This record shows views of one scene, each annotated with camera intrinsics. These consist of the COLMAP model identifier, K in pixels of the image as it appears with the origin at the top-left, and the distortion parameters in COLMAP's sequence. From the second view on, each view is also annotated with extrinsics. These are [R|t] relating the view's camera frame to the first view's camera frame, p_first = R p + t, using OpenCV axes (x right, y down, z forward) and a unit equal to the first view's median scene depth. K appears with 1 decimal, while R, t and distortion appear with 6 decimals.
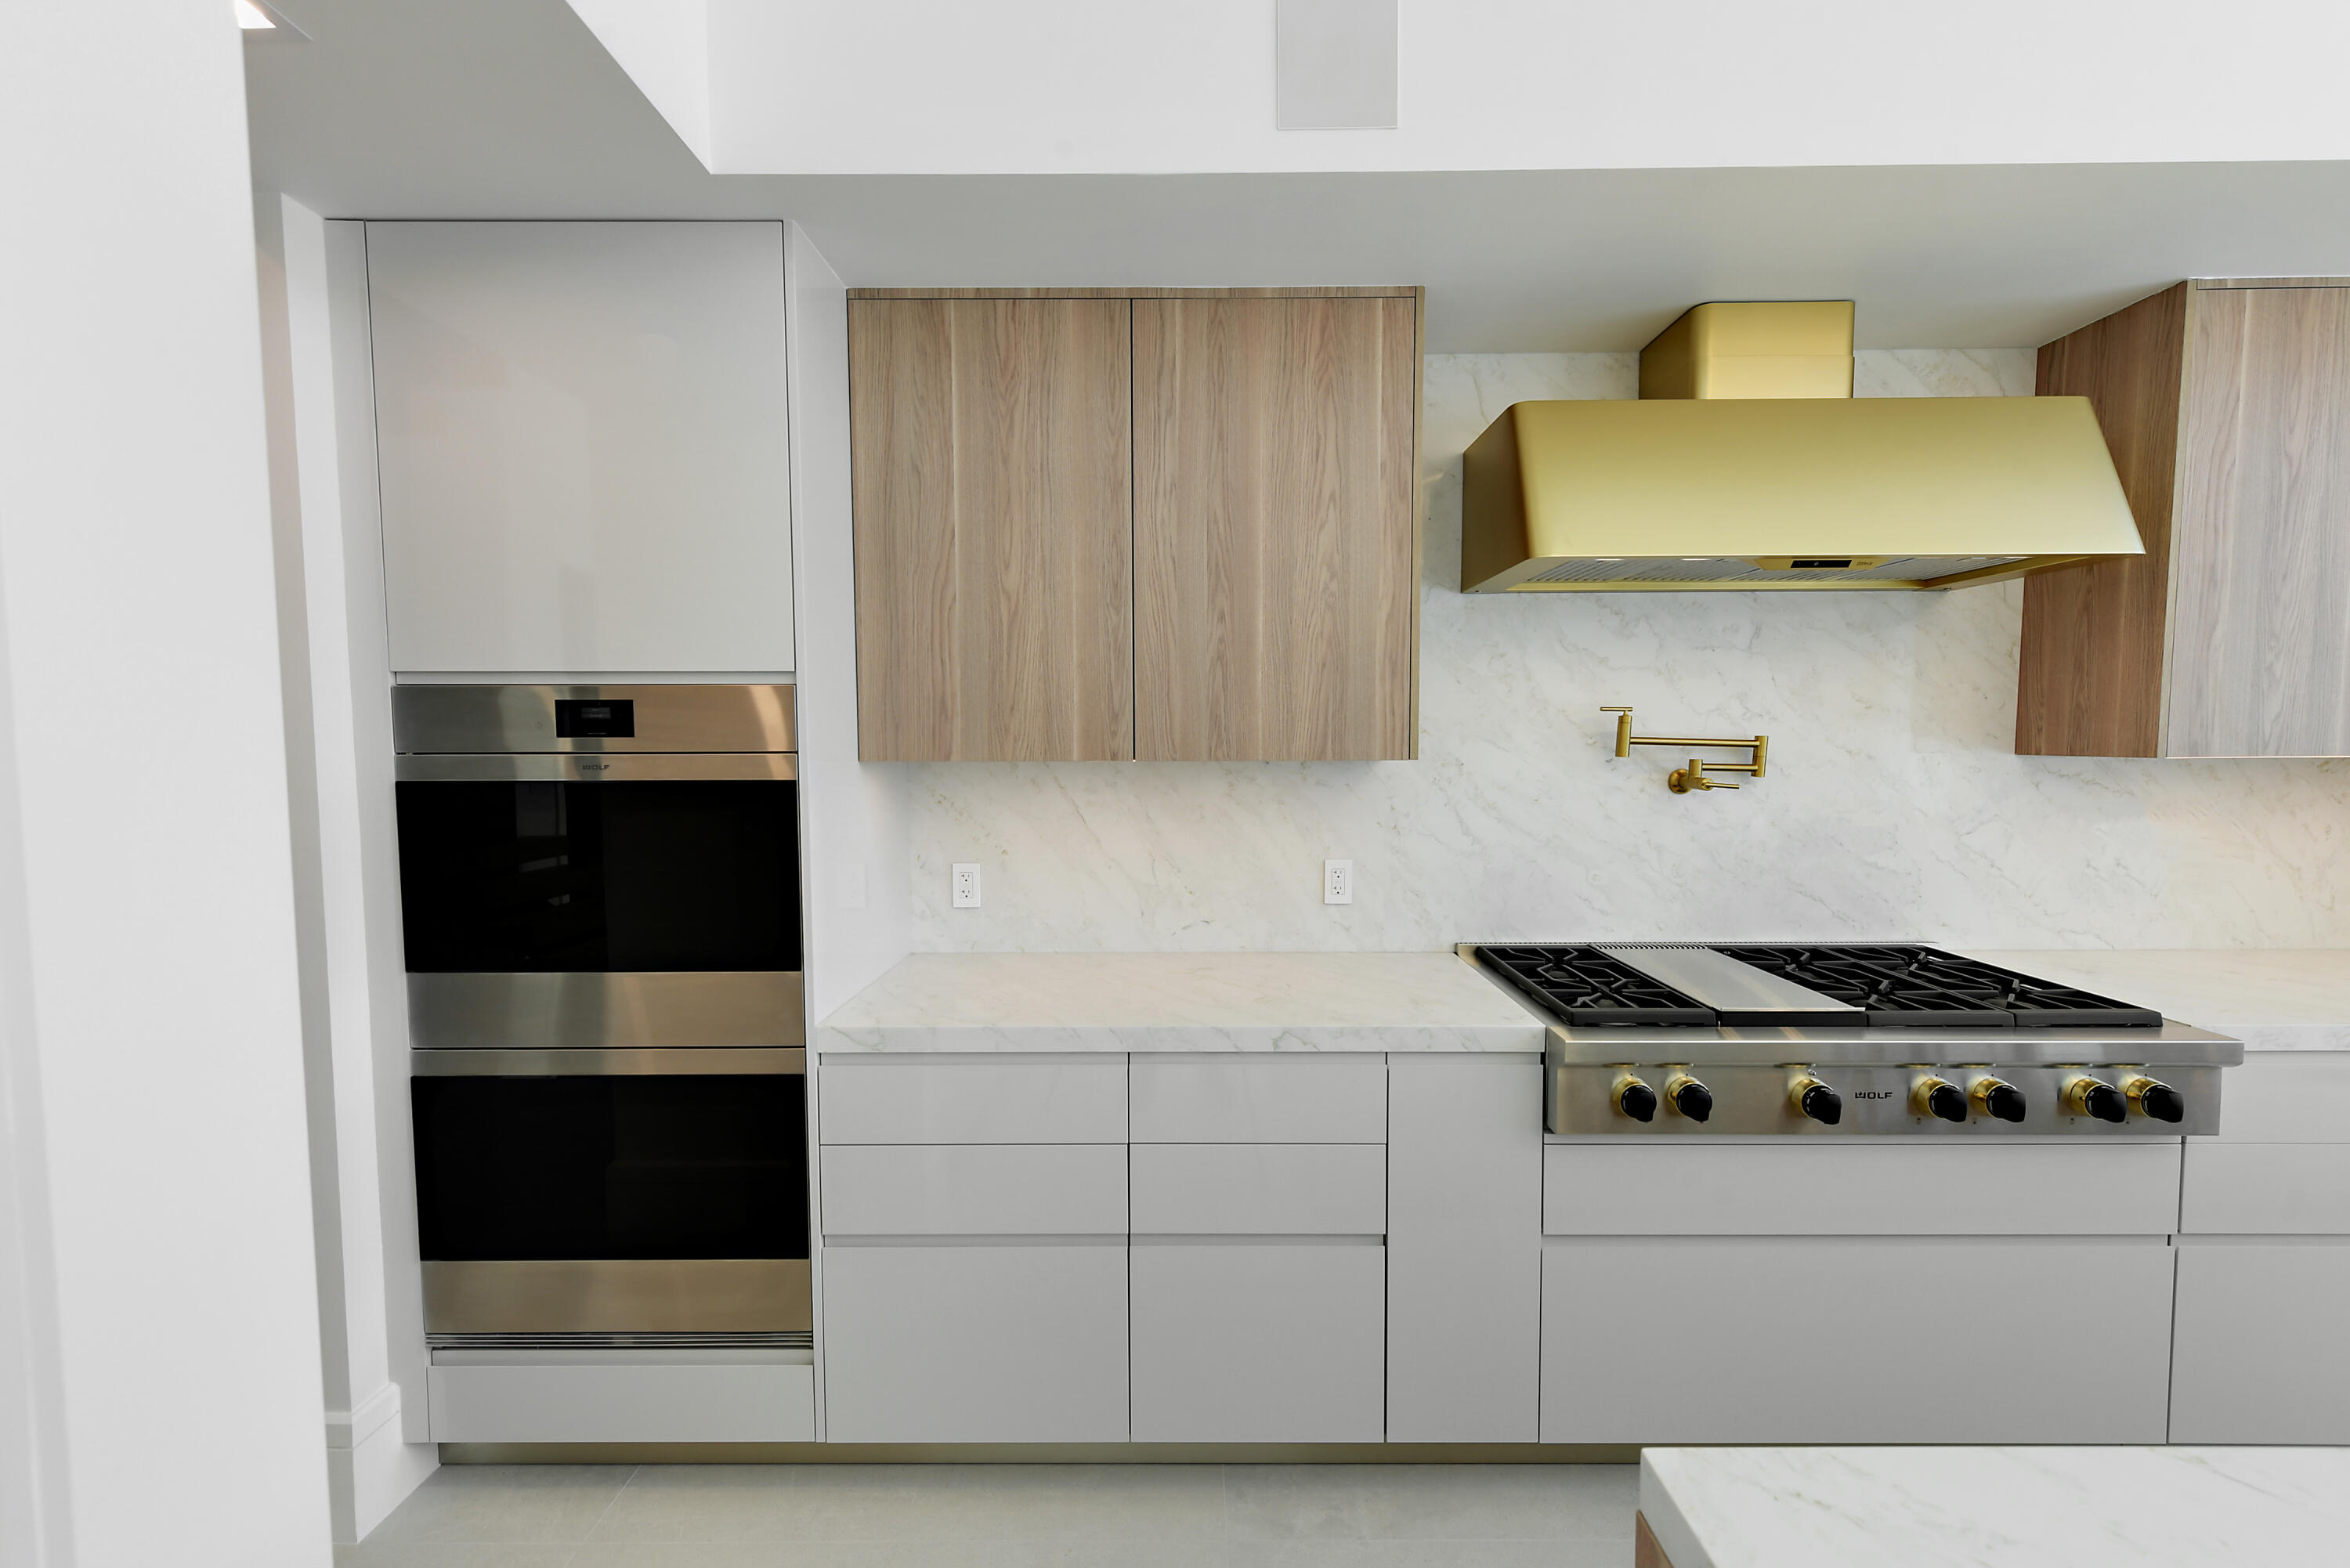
lens RADIAL K [[919.9, 0, 1183.8], [0, 919.9, 796.0], [0, 0, 1]] dist [0.003274, -0.000464]
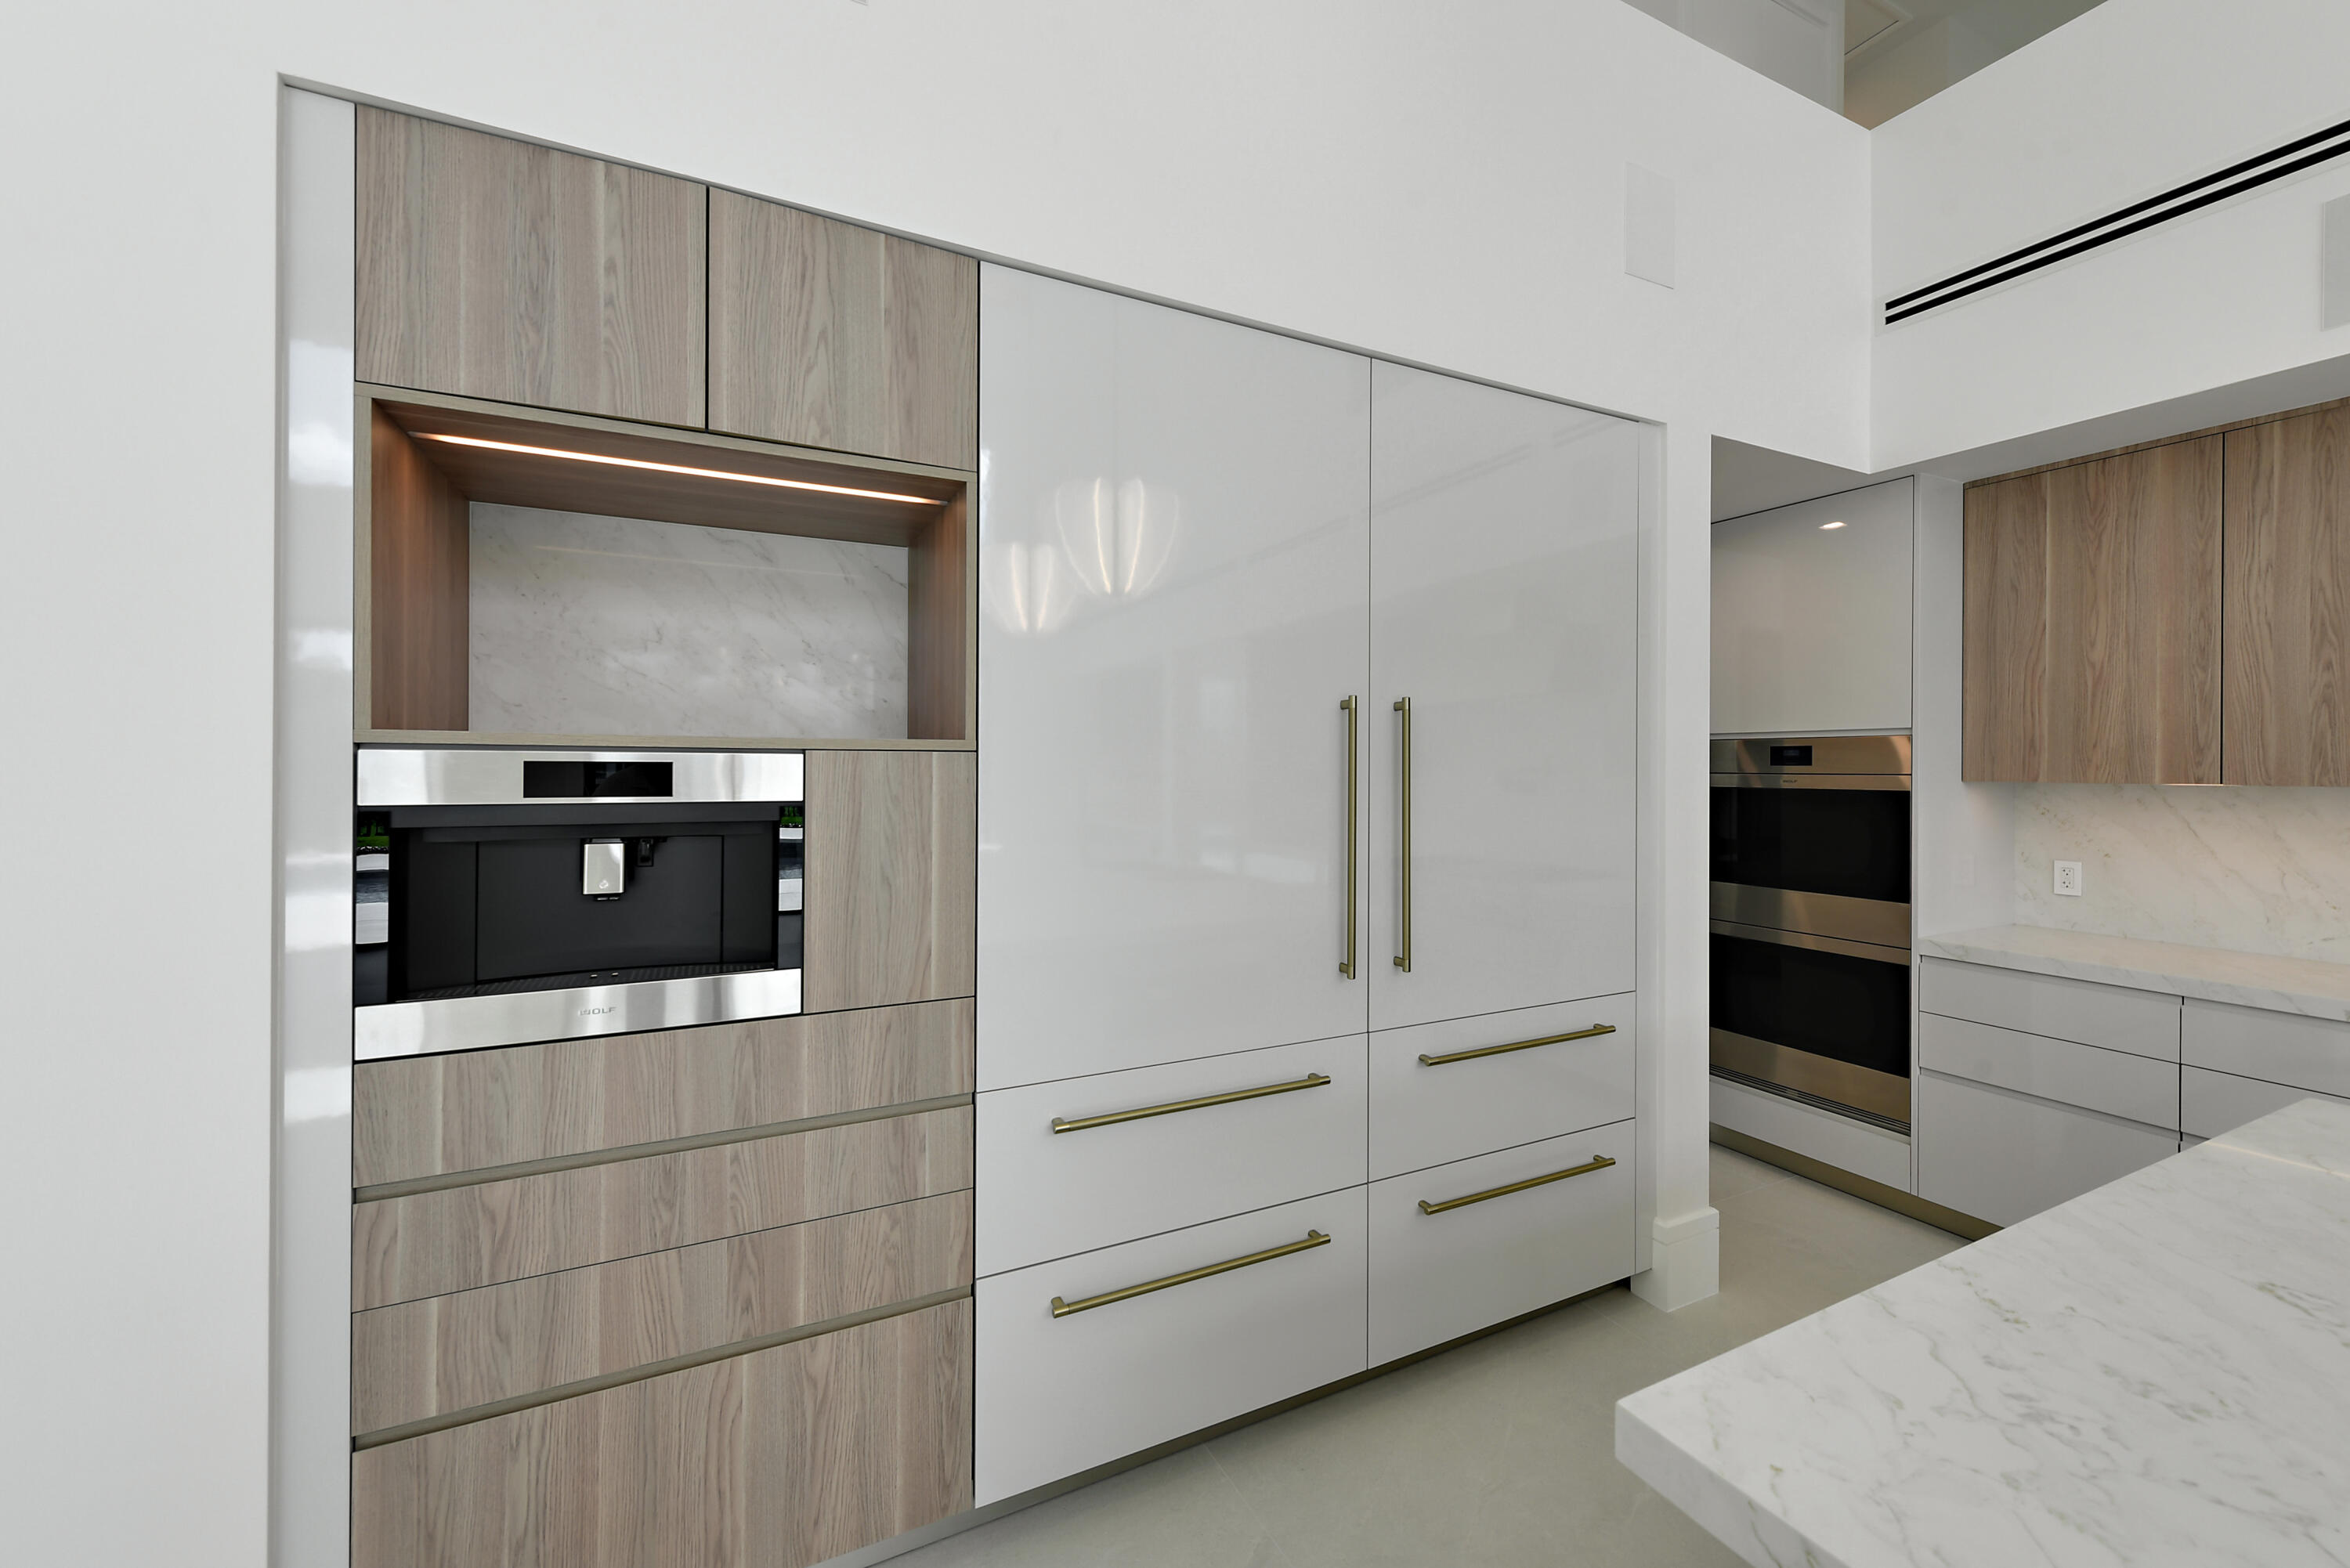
lens RADIAL K [[934.8, 0, 1179.6], [0, 934.8, 770.7], [0, 0, 1]] dist [0.002410, -0.000089]
pose [[0.450197, 0.007200, -0.892900, 0.461271], [-0.054798, 0.998305, -0.019579, 0.047813], [0.891246, 0.057744, 0.449829, -0.882371]]
